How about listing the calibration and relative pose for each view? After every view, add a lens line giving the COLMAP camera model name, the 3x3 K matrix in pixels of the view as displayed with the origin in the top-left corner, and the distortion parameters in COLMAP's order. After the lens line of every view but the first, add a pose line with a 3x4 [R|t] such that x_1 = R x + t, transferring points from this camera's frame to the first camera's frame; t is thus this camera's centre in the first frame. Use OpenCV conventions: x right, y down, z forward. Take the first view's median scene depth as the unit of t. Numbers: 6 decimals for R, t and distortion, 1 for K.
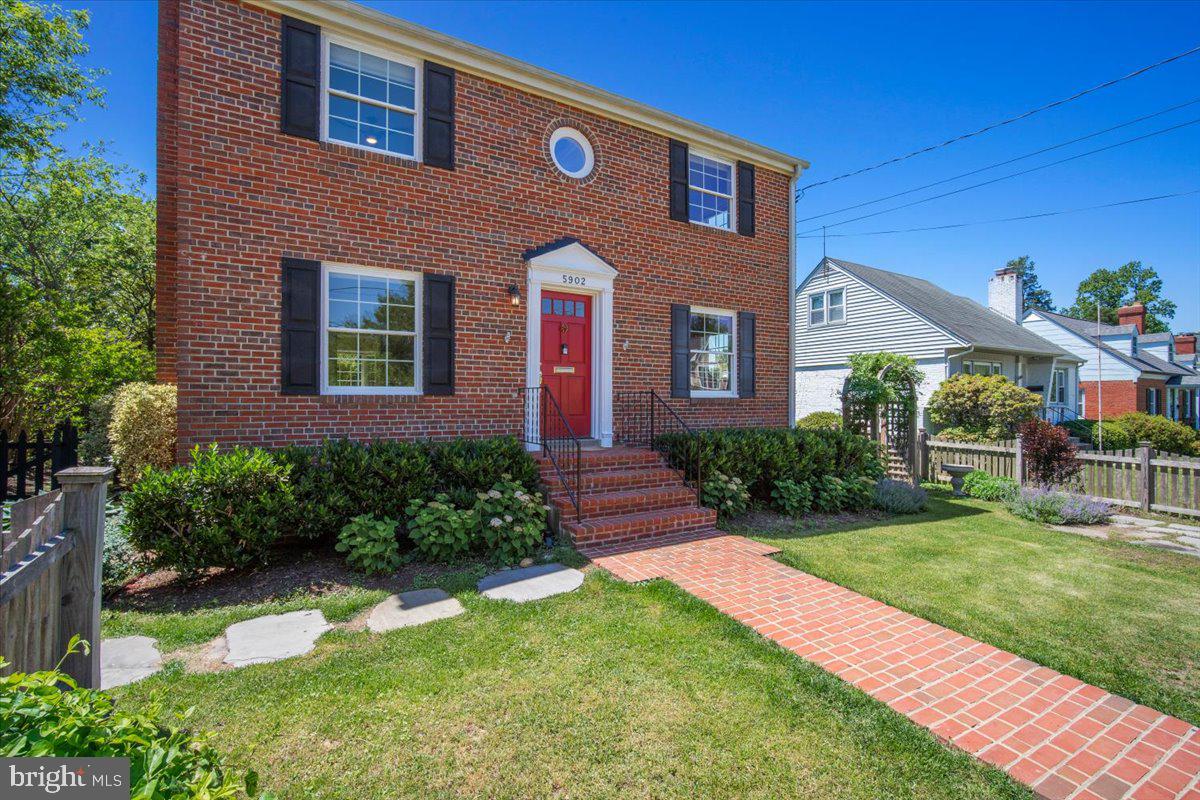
lens RADIAL K [[528.2, 0, 597.0], [0, 528.2, 395.6], [0, 0, 1]] dist [-0.011164, 0.000149]
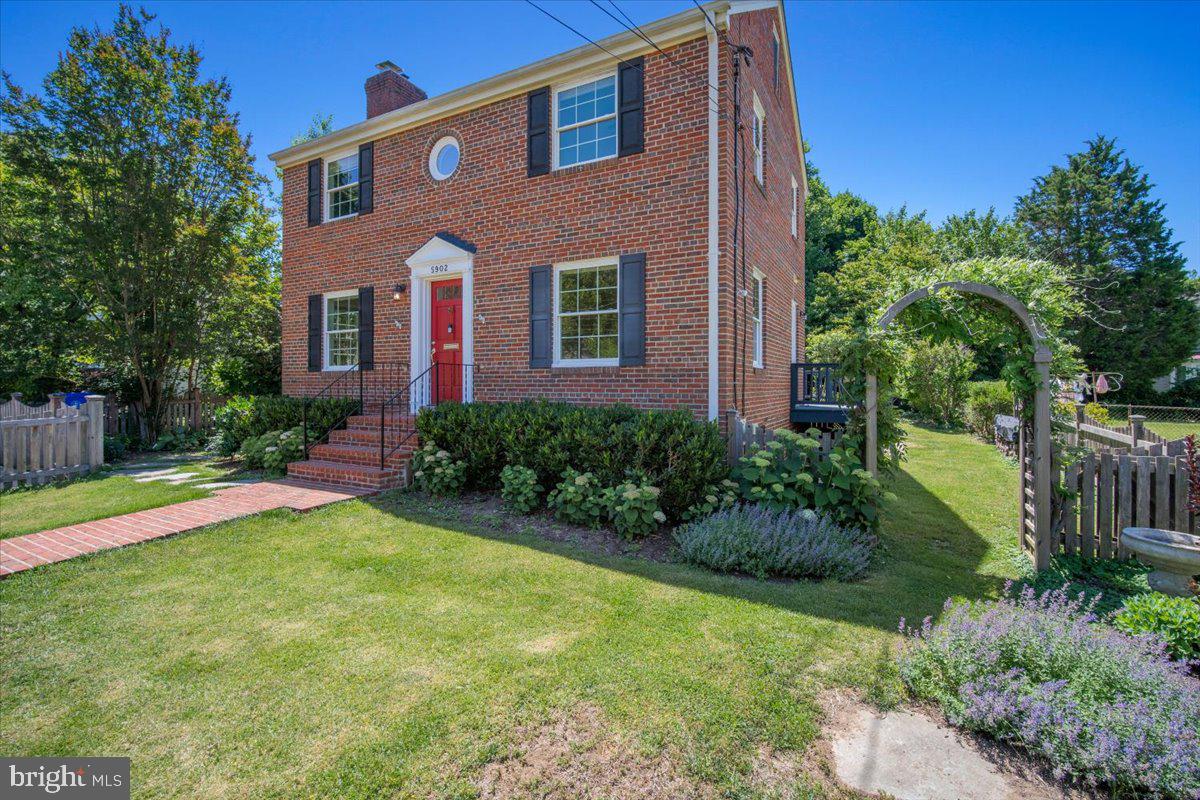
lens RADIAL K [[545.1, 0, 600.0], [0, 545.1, 366.5], [0, 0, 1]] dist [-0.022412, 0.000023]
pose [[0.514024, -0.014825, -0.857648, 1.029067], [0.021559, 0.999758, -0.004360, 0.007985], [0.857505, -0.016248, 0.514219, 0.606434]]
